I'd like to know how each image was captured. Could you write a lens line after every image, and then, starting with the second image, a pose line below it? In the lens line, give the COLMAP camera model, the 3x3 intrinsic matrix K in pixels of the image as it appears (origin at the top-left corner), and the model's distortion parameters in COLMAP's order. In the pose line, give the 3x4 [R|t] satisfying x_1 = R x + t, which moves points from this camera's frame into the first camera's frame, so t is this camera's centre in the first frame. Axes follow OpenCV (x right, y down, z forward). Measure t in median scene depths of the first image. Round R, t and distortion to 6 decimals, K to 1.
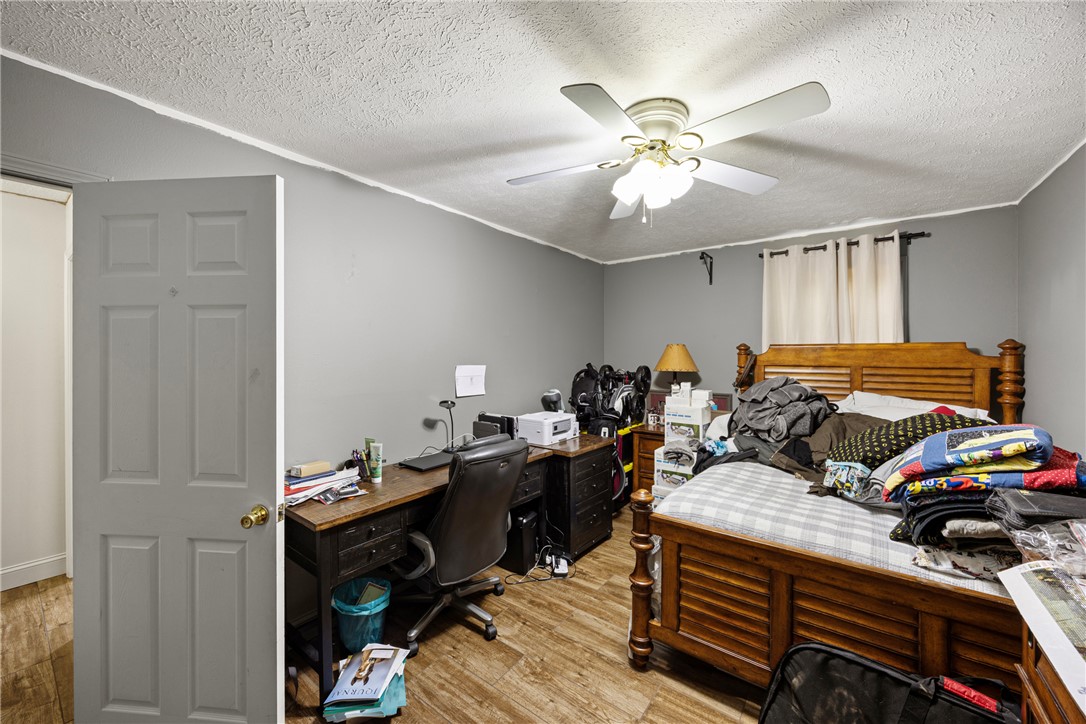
lens RADIAL K [[416.4, 0, 543.5], [0, 416.4, 356.4], [0, 0, 1]] dist [-0.002303, 0.000563]
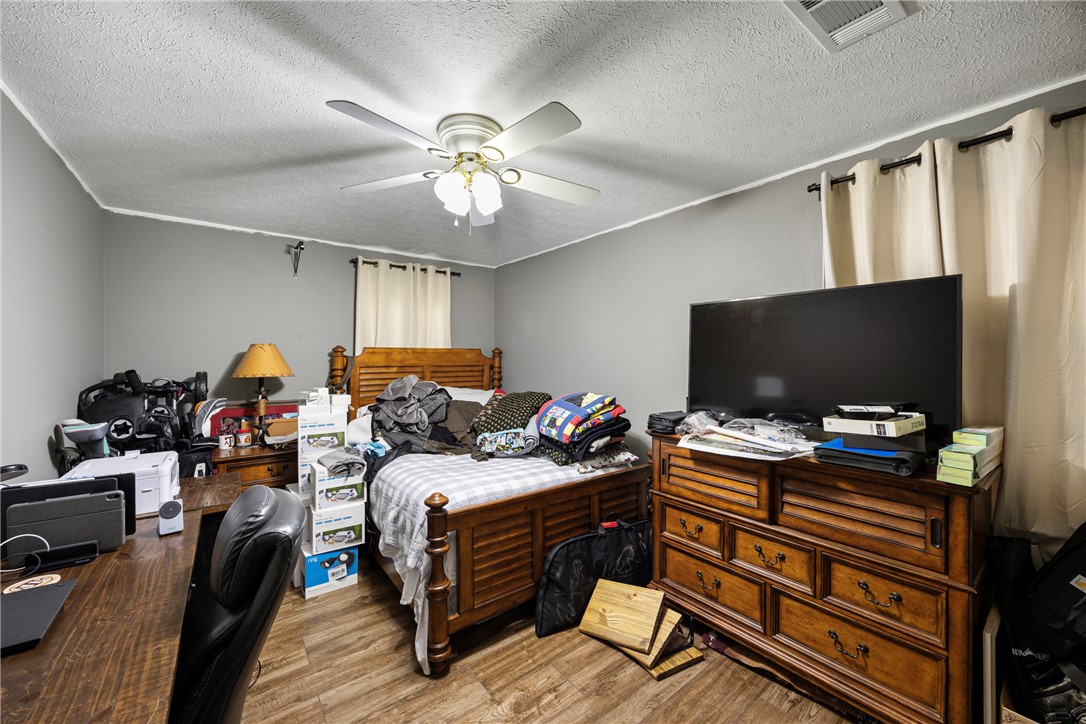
lens RADIAL K [[416.4, 0, 546.6], [0, 416.4, 359.1], [0, 0, 1]] dist [-0.002303, 0.000563]
pose [[0.260006, -0.004015, 0.965599, -0.519502], [0.005699, 0.999980, 0.002624, 0.002375], [-0.965590, 0.004821, 0.260024, 0.398673]]
